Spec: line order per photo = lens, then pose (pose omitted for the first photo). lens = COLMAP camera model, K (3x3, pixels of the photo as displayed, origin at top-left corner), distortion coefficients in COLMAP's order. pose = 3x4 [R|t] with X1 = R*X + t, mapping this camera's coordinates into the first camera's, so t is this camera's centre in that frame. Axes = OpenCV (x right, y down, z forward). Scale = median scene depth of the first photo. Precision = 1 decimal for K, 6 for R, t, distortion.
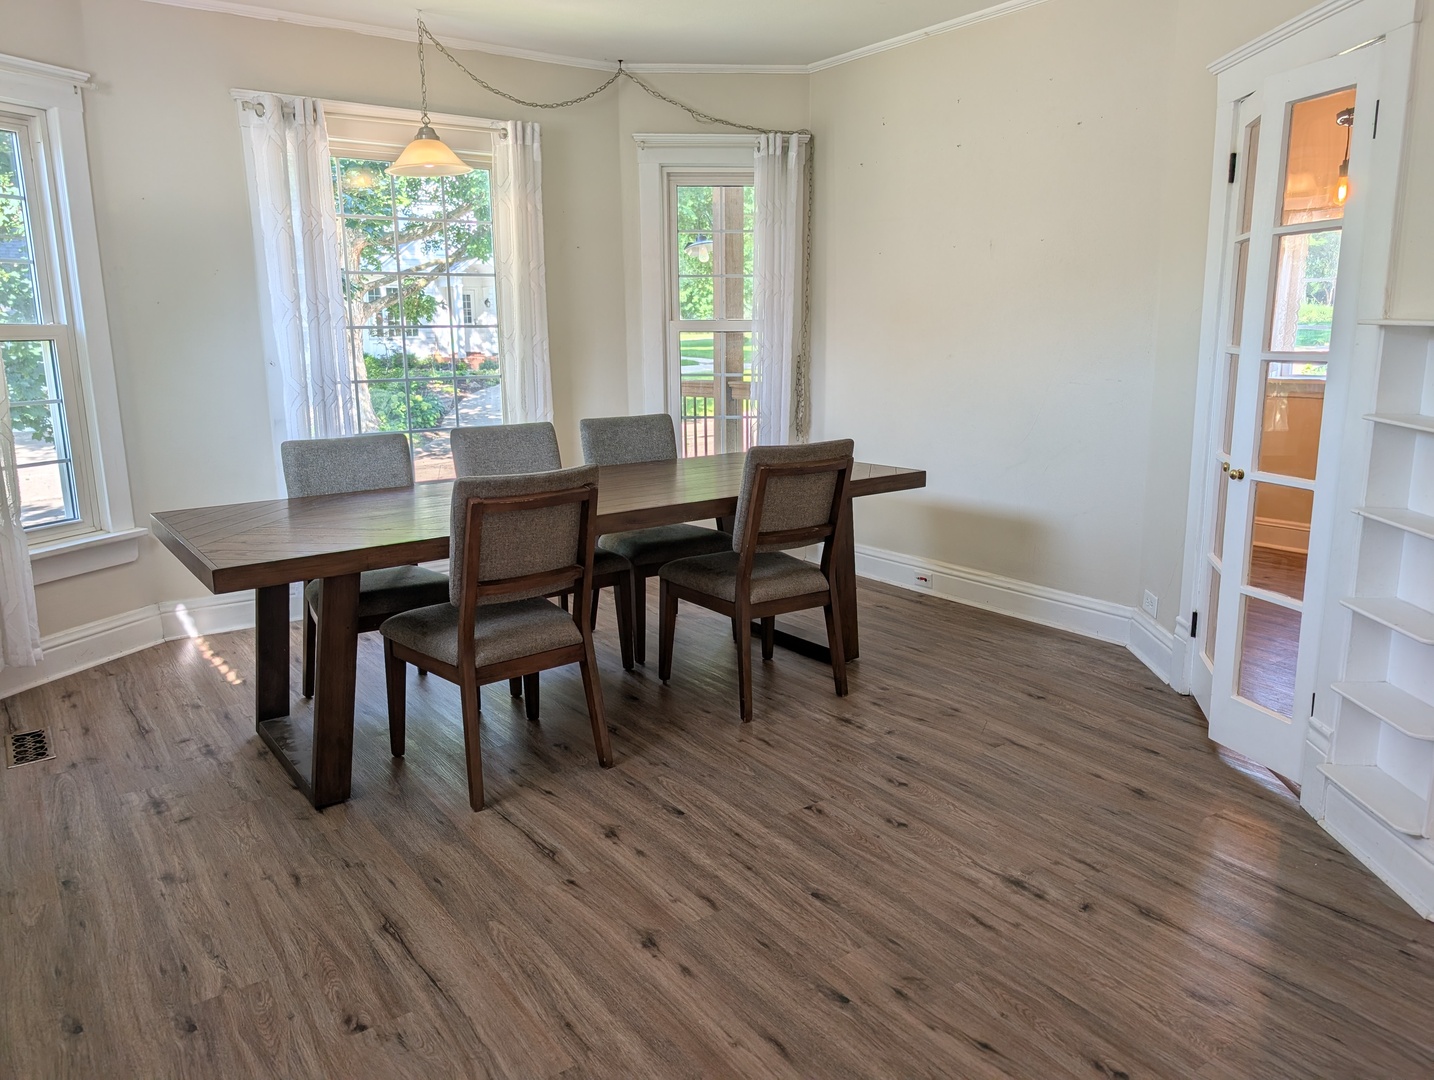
lens RADIAL K [[1033.9, 0, 726.6], [0, 1033.9, 538.8], [0, 0, 1]] dist [0.052034, -0.078149]
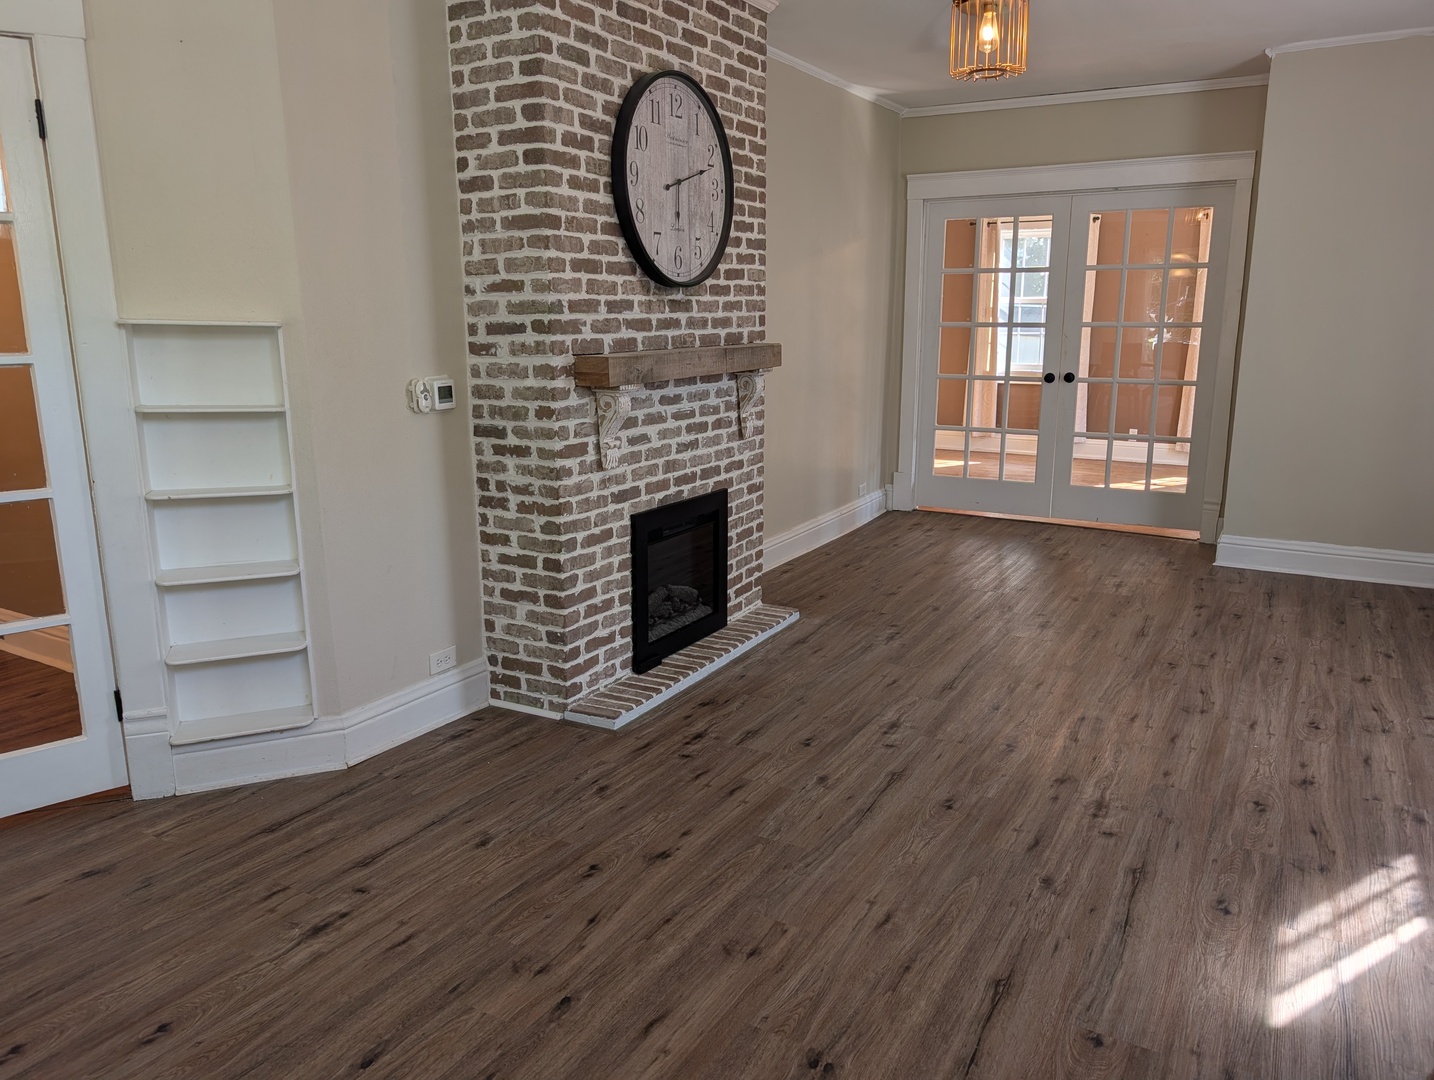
lens RADIAL K [[1033.9, 0, 726.6], [0, 1033.9, 538.8], [0, 0, 1]] dist [0.052034, -0.078149]
pose [[-0.422395, -0.184459, 0.887444, -0.395888], [0.185646, 0.940713, 0.283892, -0.119286], [-0.887197, 0.284665, -0.363109, 0.576598]]
